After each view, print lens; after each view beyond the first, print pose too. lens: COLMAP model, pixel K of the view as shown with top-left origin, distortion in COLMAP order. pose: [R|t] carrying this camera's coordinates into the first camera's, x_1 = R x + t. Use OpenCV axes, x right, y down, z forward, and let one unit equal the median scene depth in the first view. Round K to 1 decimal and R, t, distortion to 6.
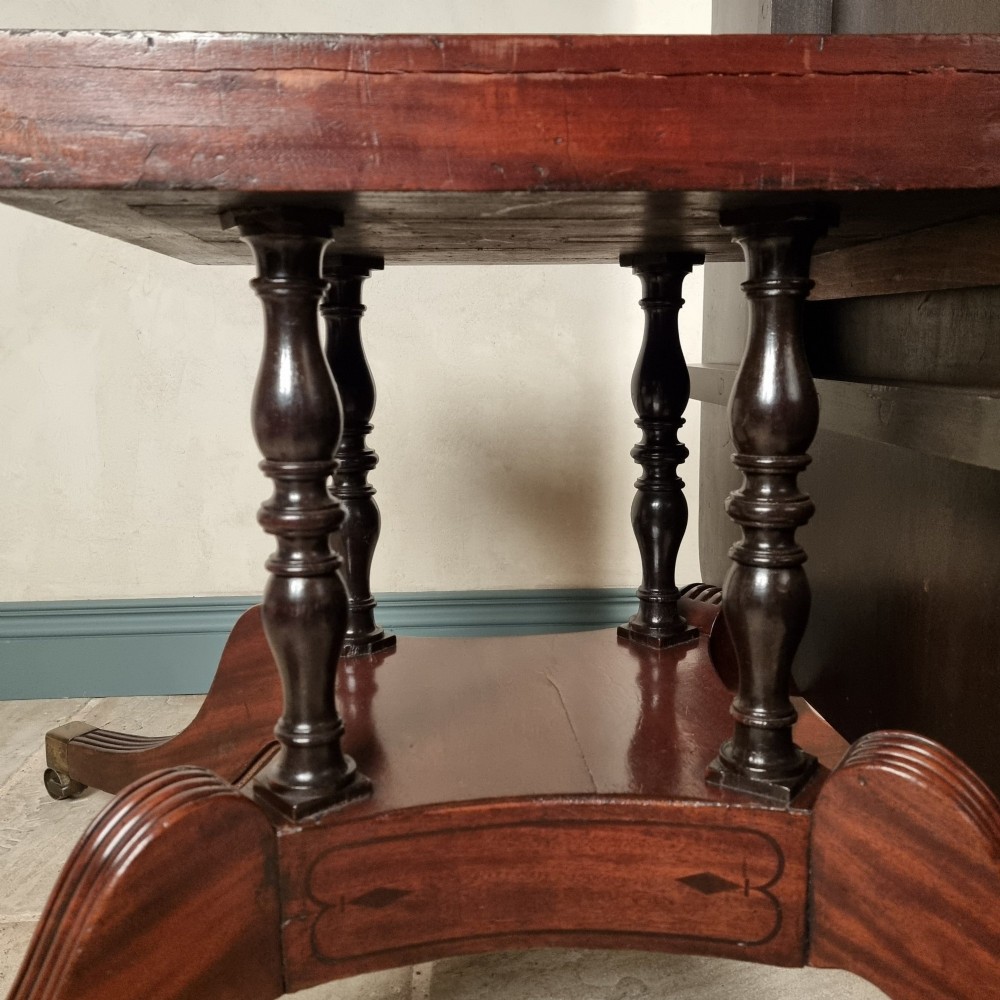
lens RADIAL K [[967.0, 0, 501.7], [0, 967.0, 490.4], [0, 0, 1]] dist [0.019053, 0.000000]
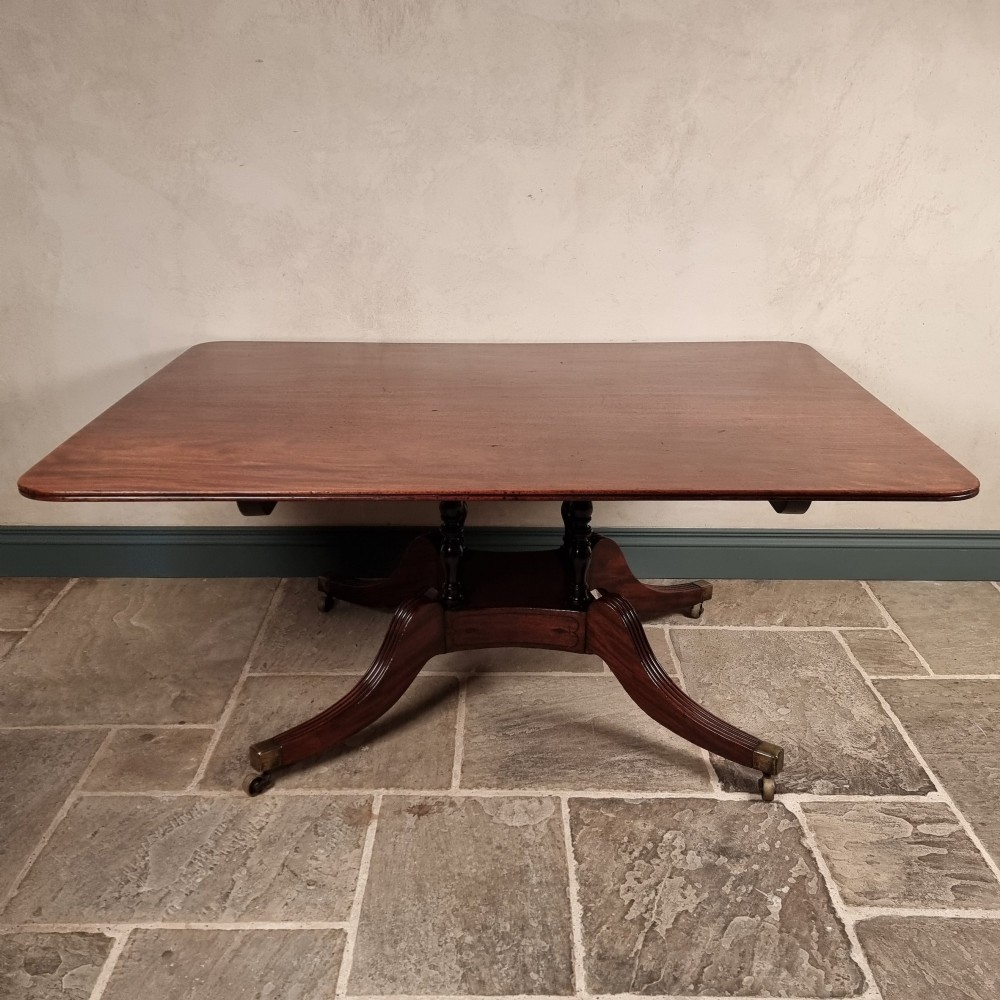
lens RADIAL K [[1101.7, 0, 506.4], [0, 1101.7, 497.4], [0, 0, 1]] dist [0.047202, 0.000000]
pose [[0.999517, 0.026461, -0.016268, 0.111190], [-0.023111, 0.983454, 0.179678, -0.873685], [0.020754, -0.179216, 0.983591, -2.802952]]
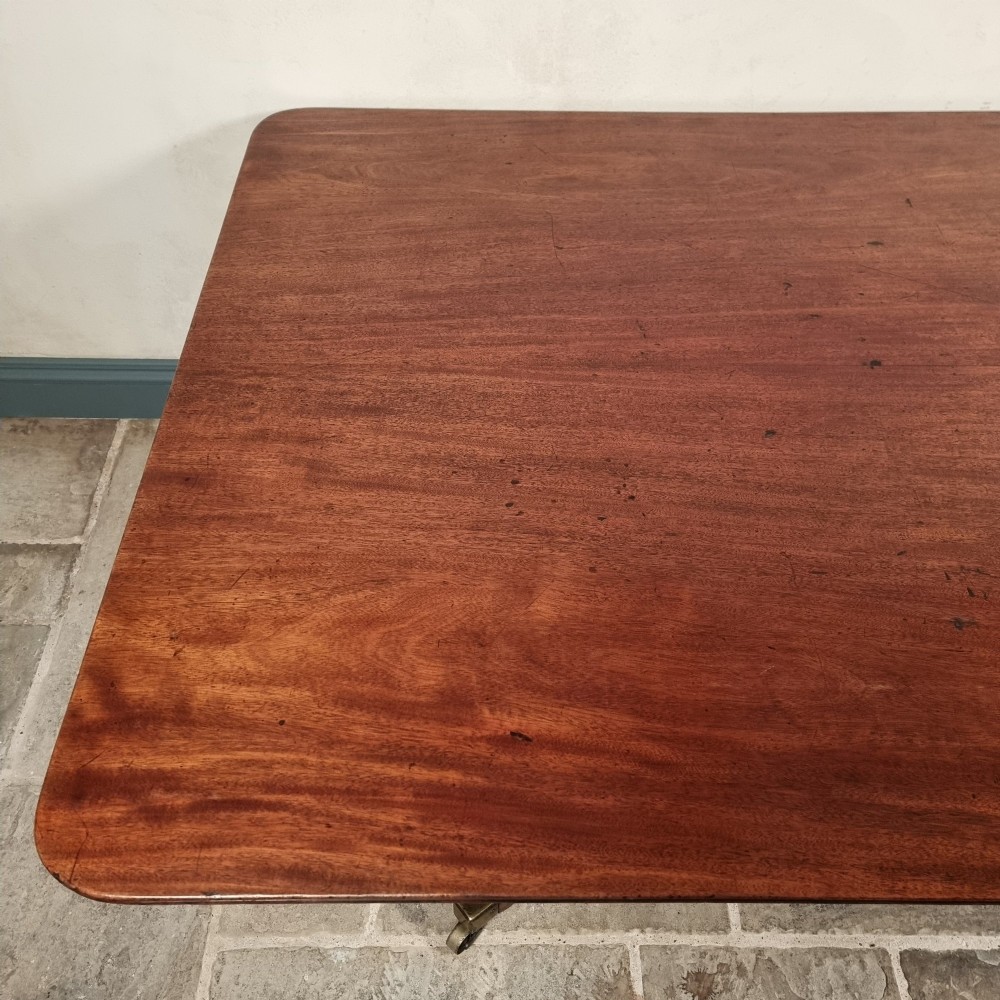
lens RADIAL K [[938.2, 0, 499.6], [0, 938.2, 500.6], [0, 0, 1]] dist [0.038069, 0.000000]
pose [[0.999439, 0.030696, 0.013427, -0.772239], [-0.032076, 0.760848, 0.648137, -1.529178], [0.009679, -0.648204, 0.761405, -0.291479]]
